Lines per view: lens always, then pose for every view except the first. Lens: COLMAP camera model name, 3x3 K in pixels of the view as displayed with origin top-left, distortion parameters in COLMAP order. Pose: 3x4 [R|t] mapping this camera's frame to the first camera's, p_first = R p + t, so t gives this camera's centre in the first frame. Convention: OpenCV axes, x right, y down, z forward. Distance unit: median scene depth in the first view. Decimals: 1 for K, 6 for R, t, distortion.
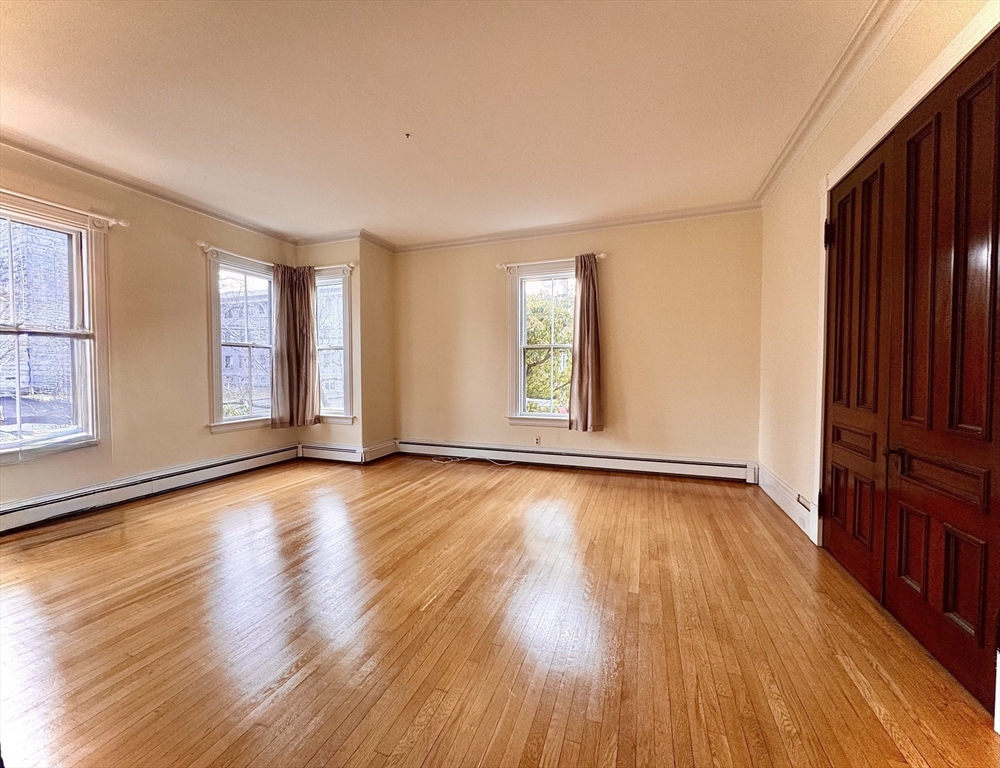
lens RADIAL K [[411.5, 0, 489.7], [0, 411.5, 382.3], [0, 0, 1]] dist [-0.002006, -0.000115]
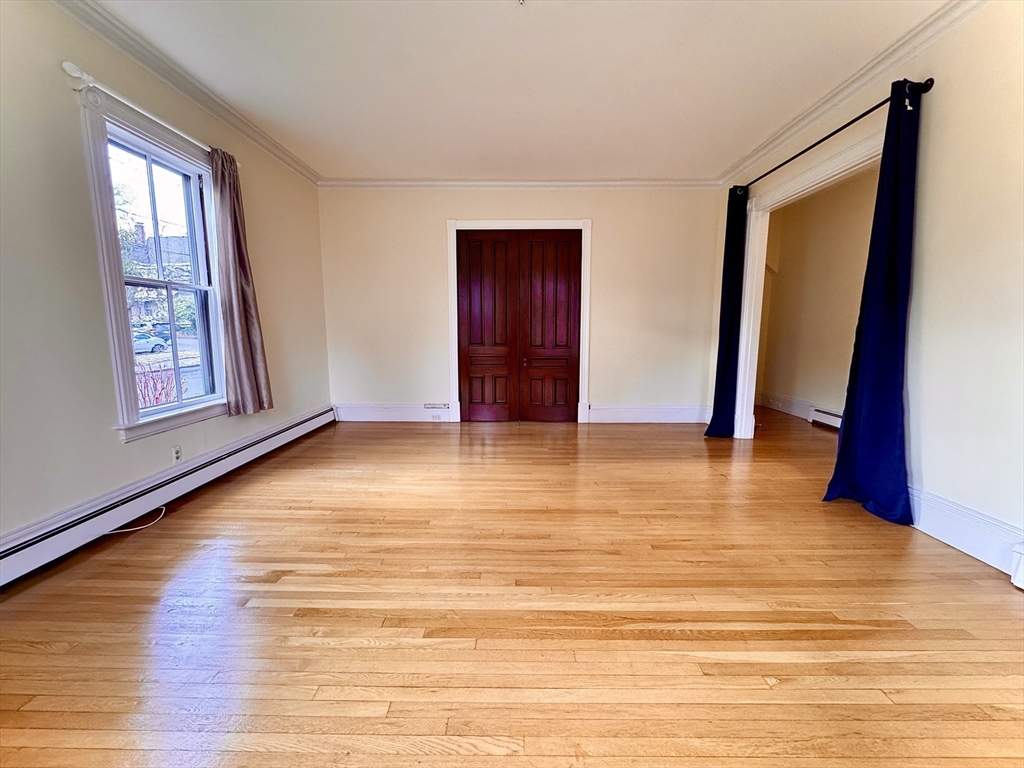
lens RADIAL K [[408.3, 0, 510.9], [0, 408.3, 384.2], [0, 0, 1]] dist [-0.004538, 0.000131]
pose [[-0.346303, -0.122257, 0.930122, -0.564172], [0.027443, 0.989727, 0.140310, -0.018106], [-0.937721, 0.074114, -0.339390, 0.783844]]
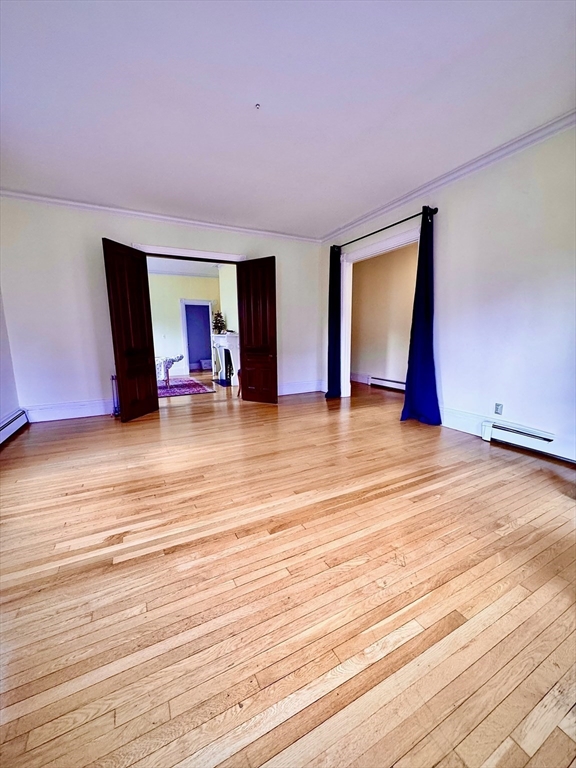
lens RADIAL K [[306.2, 0, 287.7], [0, 306.2, 383.9], [0, 0, 1]] dist [-0.004538, 0.000131]
pose [[-0.747421, -0.093865, 0.657687, -0.504687], [0.033318, 0.983427, 0.178219, -0.017699], [-0.663515, 0.155118, -0.731906, 0.977636]]
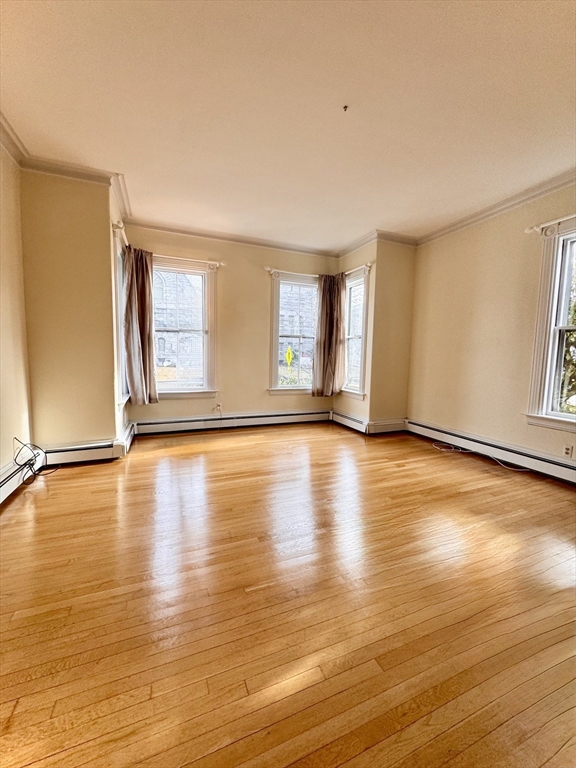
lens RADIAL K [[306.2, 0, 287.7], [0, 306.2, 383.9], [0, 0, 1]] dist [-0.004538, 0.000131]
pose [[0.684465, 0.082820, -0.724326, 0.166418], [-0.042748, 0.996376, 0.073531, -0.002019], [0.727791, -0.019366, 0.685525, 0.239096]]
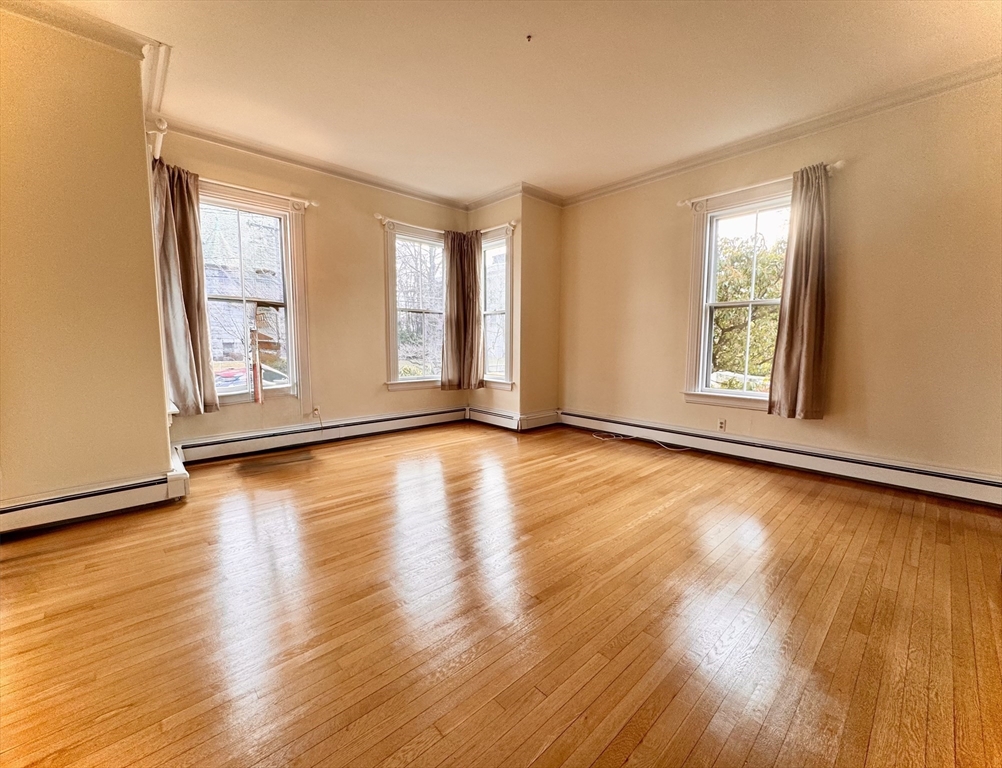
lens RADIAL K [[411.1, 0, 511.8], [0, 411.1, 383.4], [0, 0, 1]] dist [-0.003065, -0.000101]
pose [[0.900204, 0.050443, -0.432537, 0.093517], [-0.021070, 0.997150, 0.072438, 0.015233], [0.434959, -0.056095, 0.898701, 0.128486]]
